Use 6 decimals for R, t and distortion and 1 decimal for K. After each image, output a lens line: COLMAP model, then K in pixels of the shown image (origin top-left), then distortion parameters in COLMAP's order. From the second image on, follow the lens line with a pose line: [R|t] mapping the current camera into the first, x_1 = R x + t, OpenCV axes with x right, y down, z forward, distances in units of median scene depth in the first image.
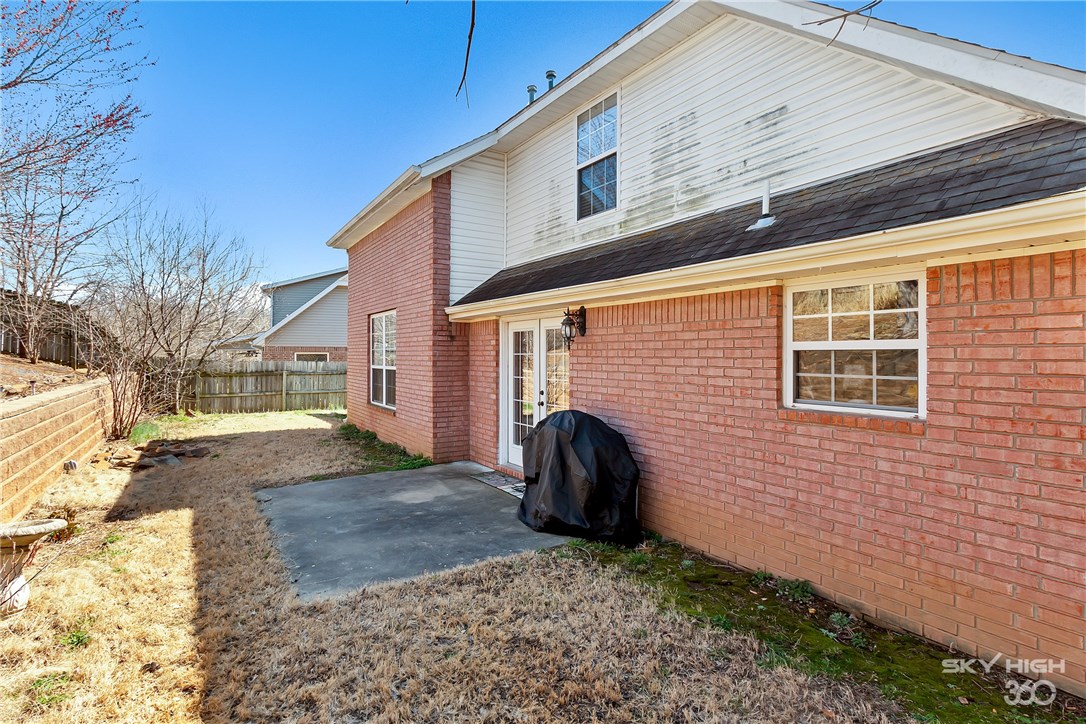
lens RADIAL K [[512.9, 0, 539.4], [0, 512.9, 359.4], [0, 0, 1]] dist [0.003899, -0.000617]
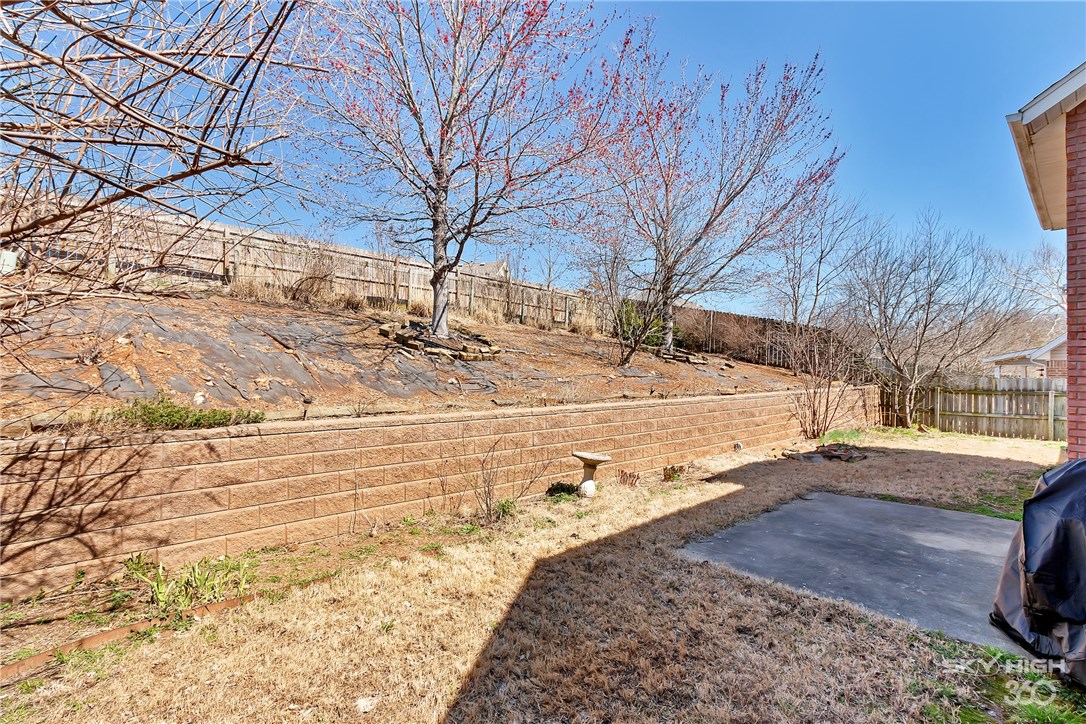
lens RADIAL K [[512.9, 0, 541.1], [0, 512.9, 362.4], [0, 0, 1]] dist [0.003899, -0.000617]
pose [[0.202497, -0.012754, -0.979200, 0.461664], [-0.013530, 0.999783, -0.015820, 0.008597], [0.979189, 0.016452, 0.202280, 0.235277]]
